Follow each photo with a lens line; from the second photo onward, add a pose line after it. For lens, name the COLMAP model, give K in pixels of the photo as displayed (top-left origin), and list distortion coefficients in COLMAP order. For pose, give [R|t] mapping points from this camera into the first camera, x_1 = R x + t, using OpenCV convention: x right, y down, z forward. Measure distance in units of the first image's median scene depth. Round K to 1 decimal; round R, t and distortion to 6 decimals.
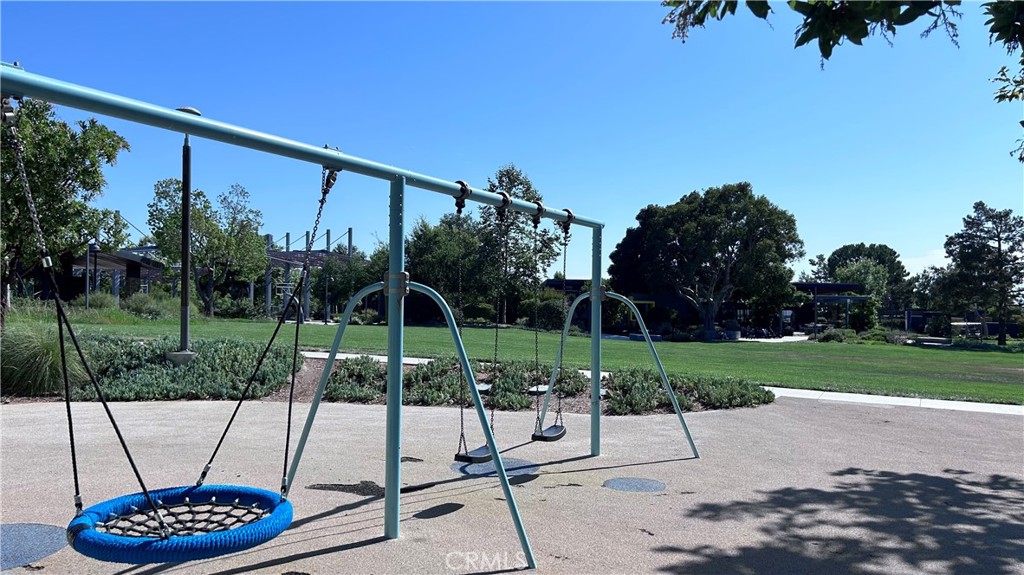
lens RADIAL K [[778.3, 0, 513.8], [0, 778.3, 269.7], [0, 0, 1]] dist [0.054113, 0.003729]
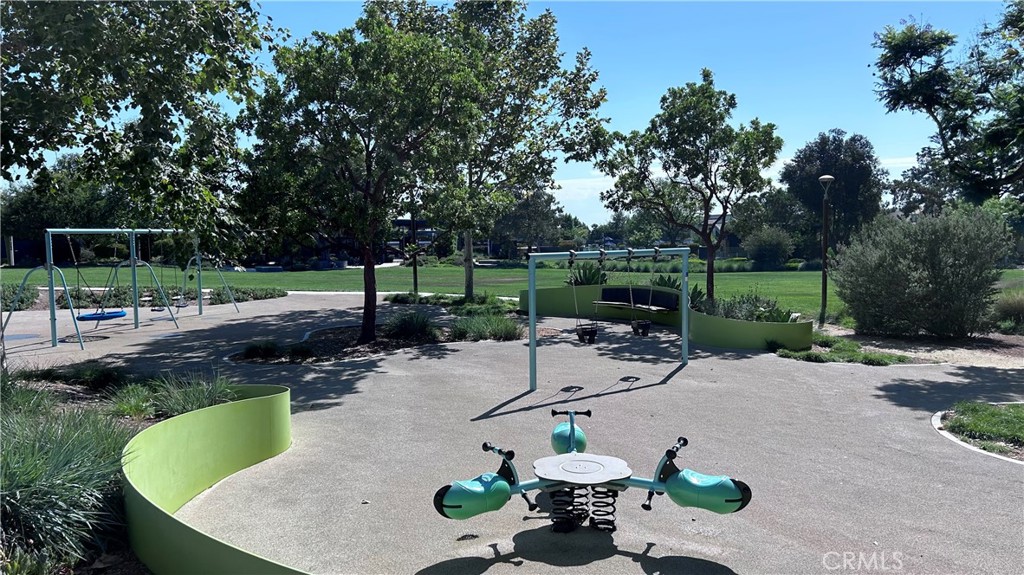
lens RADIAL K [[778.3, 0, 513.8], [0, 778.3, 269.7], [0, 0, 1]] dist [0.054113, 0.003729]
pose [[0.903549, -0.044279, 0.426190, -0.010876], [0.004988, 0.995666, 0.092870, -0.026650], [-0.428455, -0.081787, 0.899854, -0.296648]]
